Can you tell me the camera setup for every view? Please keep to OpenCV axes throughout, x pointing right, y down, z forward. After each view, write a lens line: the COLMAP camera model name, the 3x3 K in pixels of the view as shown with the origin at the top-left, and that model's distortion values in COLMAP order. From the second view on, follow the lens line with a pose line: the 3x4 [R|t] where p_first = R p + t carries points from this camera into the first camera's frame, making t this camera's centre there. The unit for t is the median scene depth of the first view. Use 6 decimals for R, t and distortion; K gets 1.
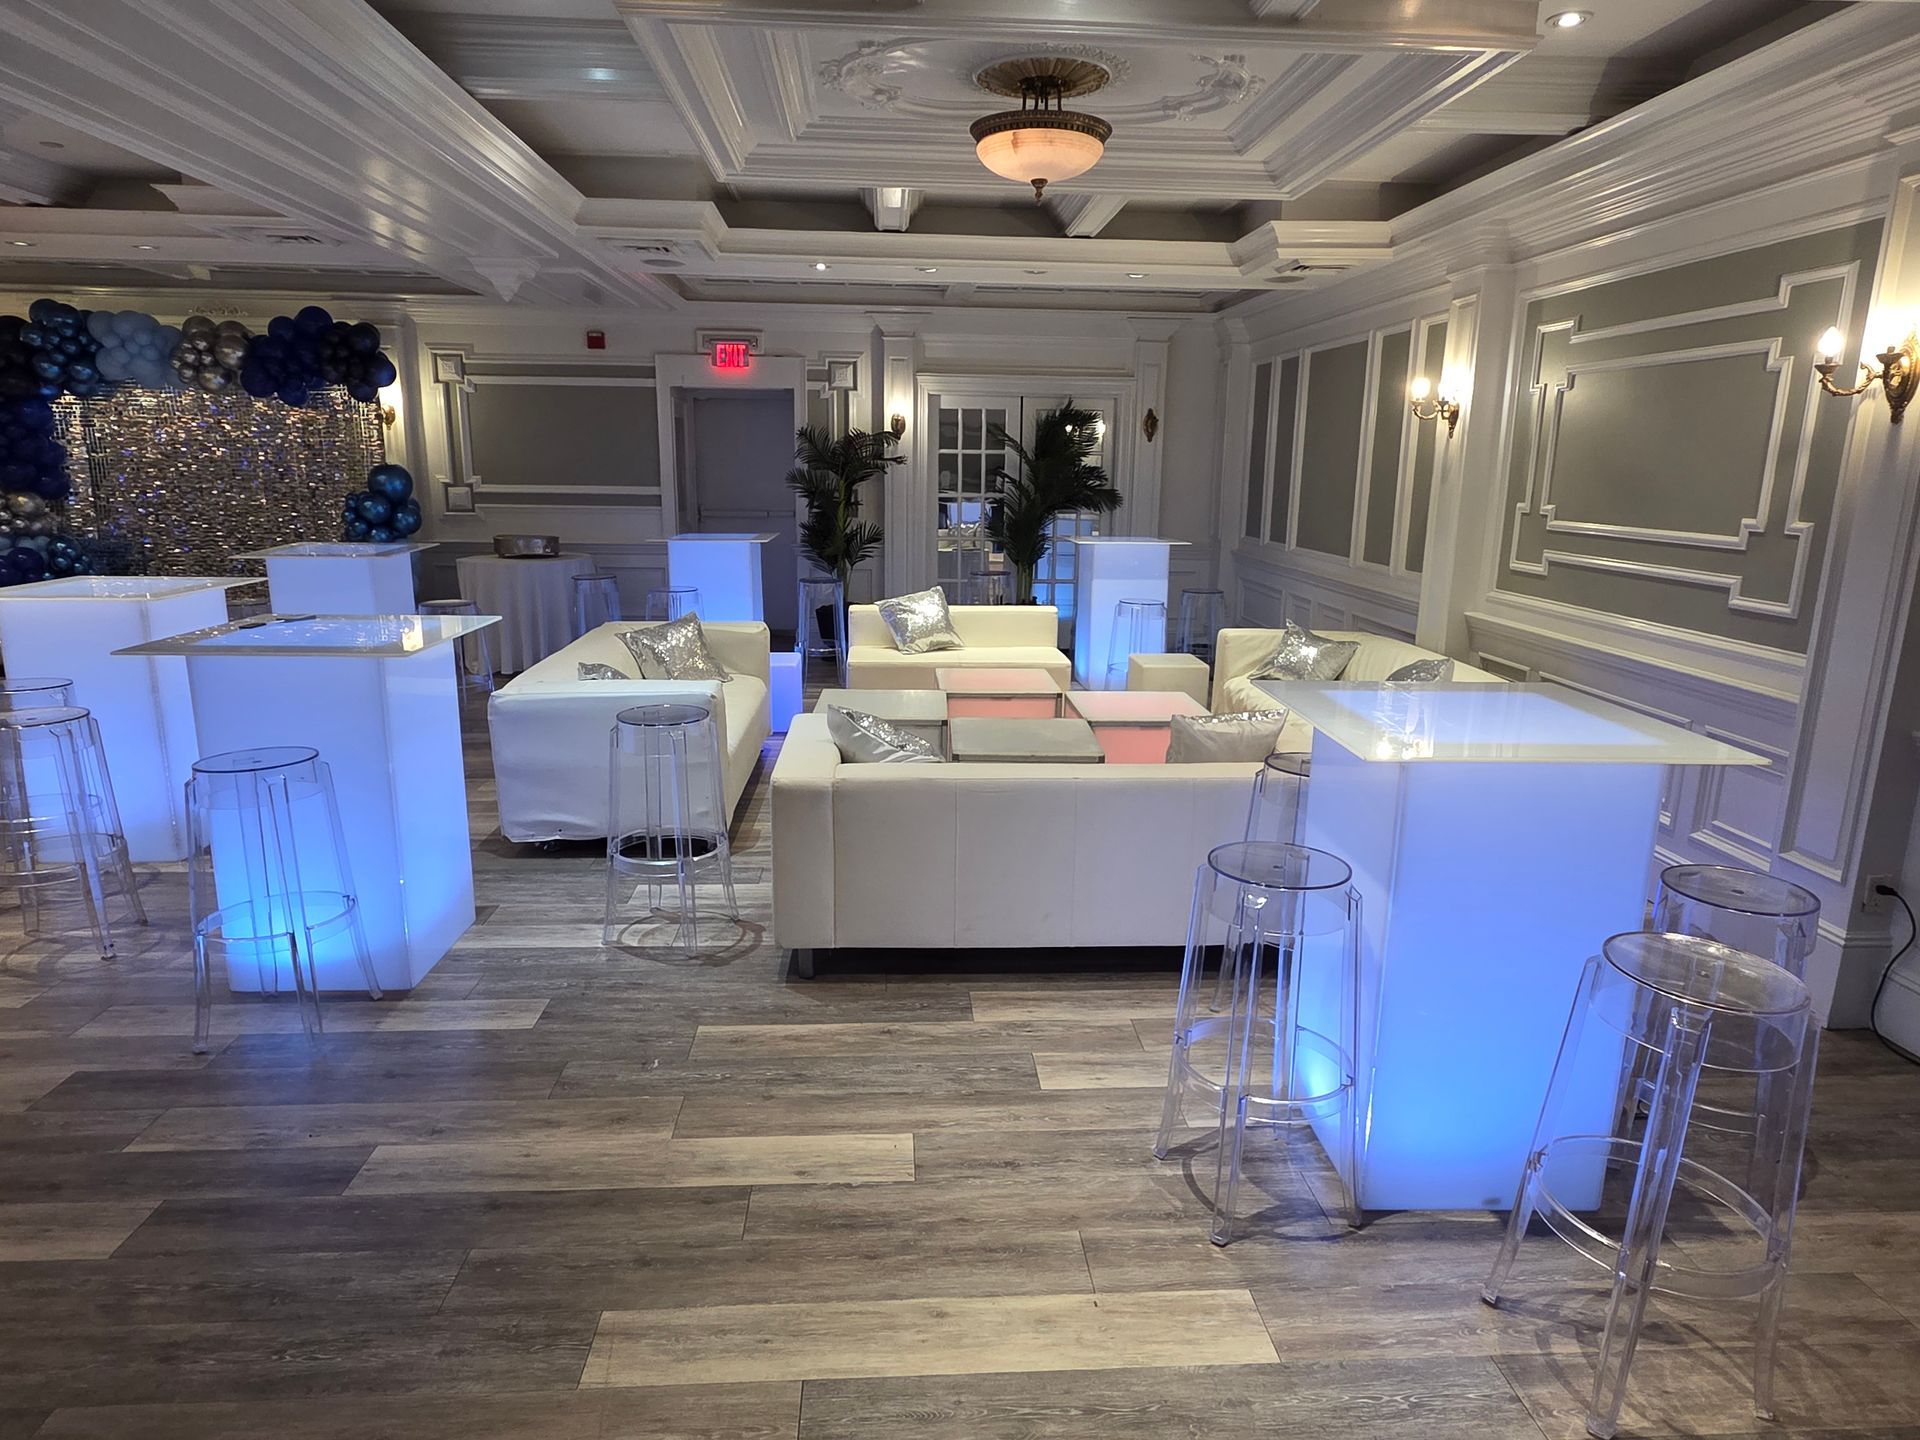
lens RADIAL K [[1144.1, 0, 957.8], [0, 1144.1, 717.5], [0, 0, 1]] dist [0.006432, 0.000918]
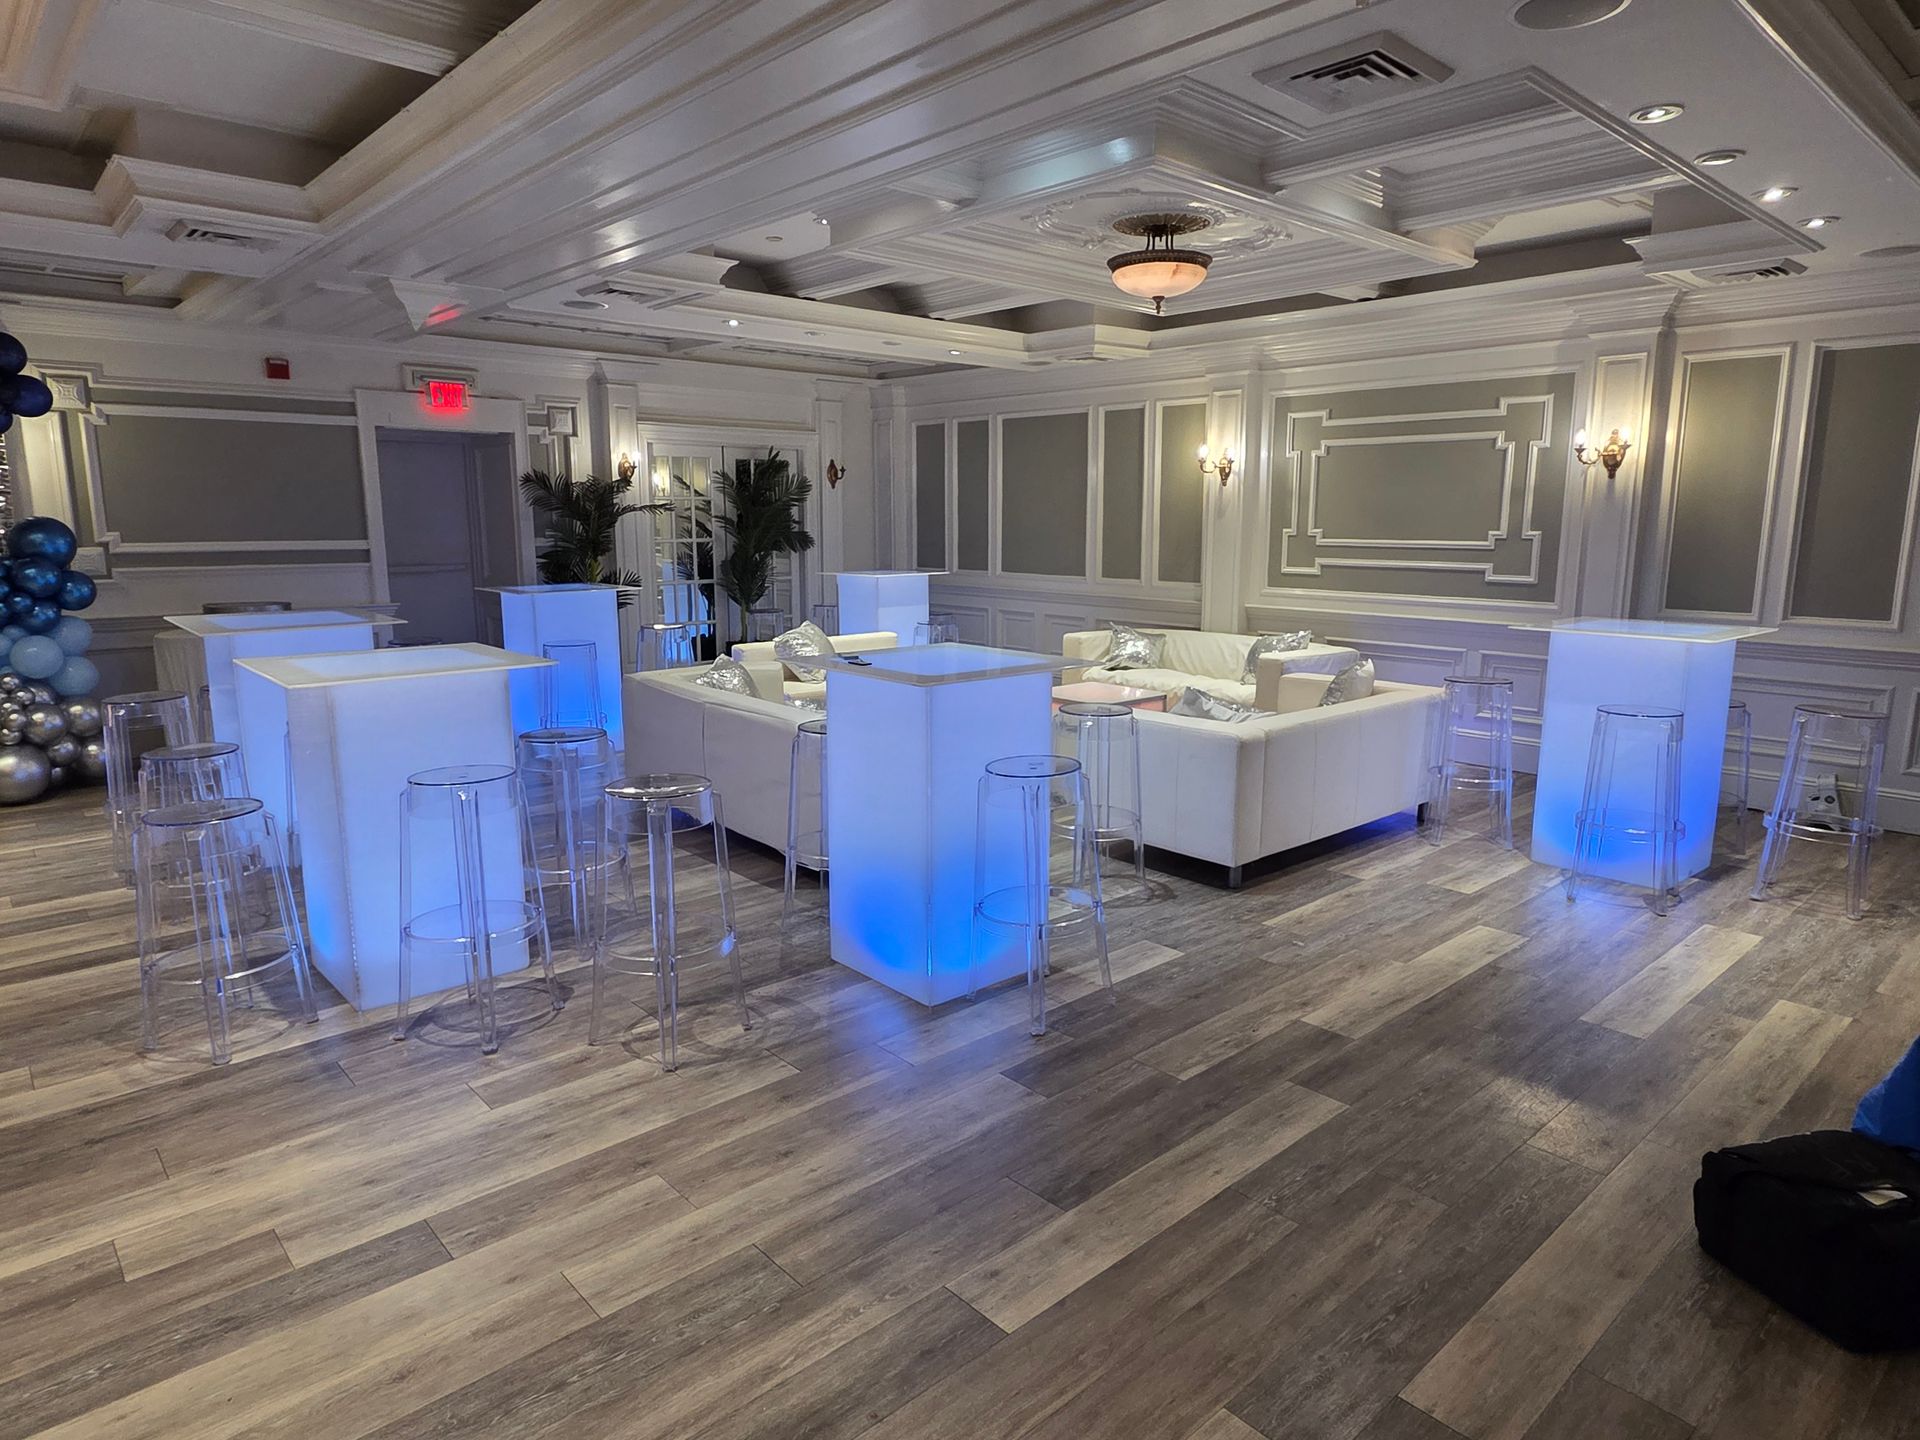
lens RADIAL K [[1144.1, 0, 957.6], [0, 1144.1, 718.4], [0, 0, 1]] dist [0.006432, 0.000918]
pose [[0.782859, -0.122171, 0.610087, -0.826364], [0.146308, 0.989185, 0.010346, -0.019807], [-0.604753, 0.081161, 0.792267, 0.091360]]
